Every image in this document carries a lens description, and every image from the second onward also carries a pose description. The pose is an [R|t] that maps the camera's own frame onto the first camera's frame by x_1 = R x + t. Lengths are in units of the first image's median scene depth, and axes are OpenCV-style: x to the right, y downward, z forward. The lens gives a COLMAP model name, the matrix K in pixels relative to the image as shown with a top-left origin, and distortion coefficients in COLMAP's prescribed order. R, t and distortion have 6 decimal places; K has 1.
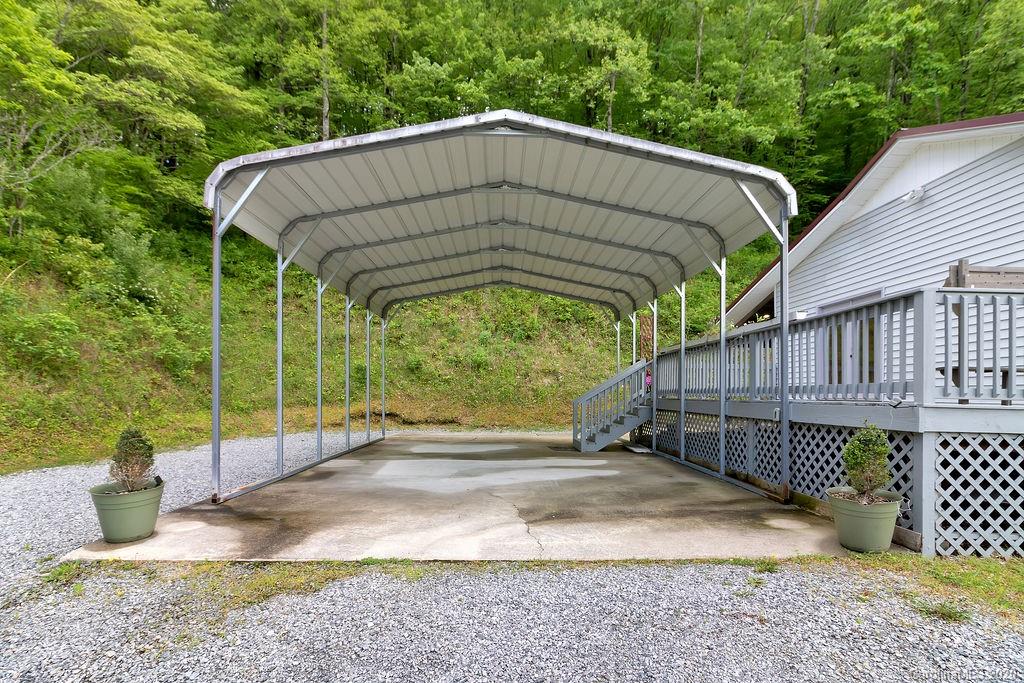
lens RADIAL K [[496.0, 0, 513.2], [0, 496.0, 393.1], [0, 0, 1]] dist [-0.001489, 0.000056]
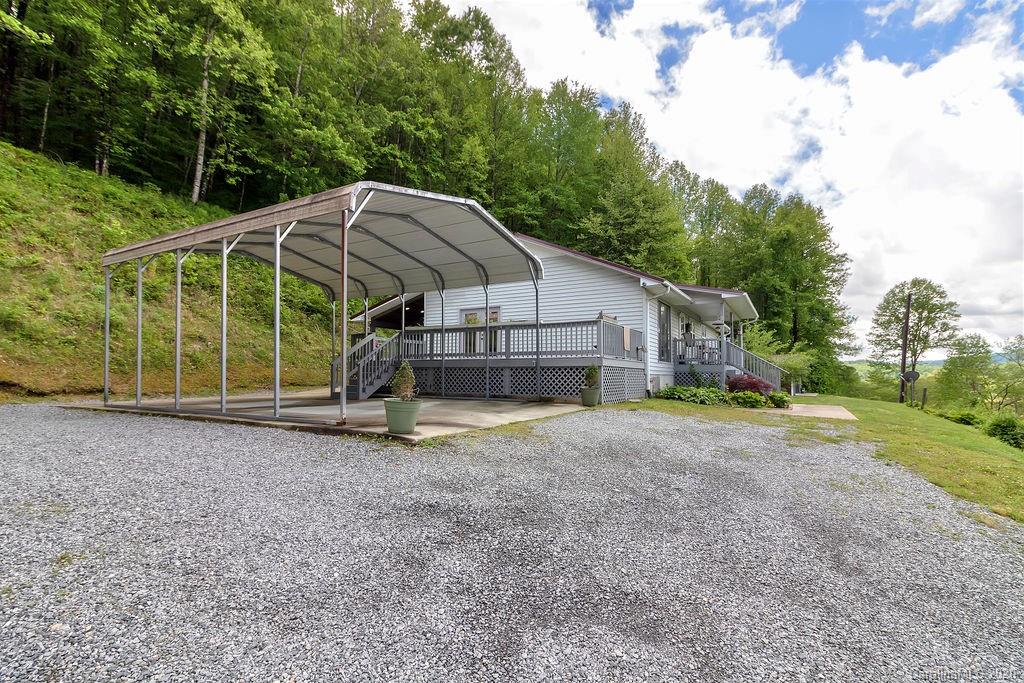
lens RADIAL K [[478.9, 0, 512.2], [0, 478.9, 364.3], [0, 0, 1]] dist [-0.001078, -0.000040]
pose [[0.519598, 0.003950, 0.854402, -0.363770], [0.001698, 0.999983, -0.005656, 0.014703], [-0.854409, 0.004390, 0.519582, -0.014278]]
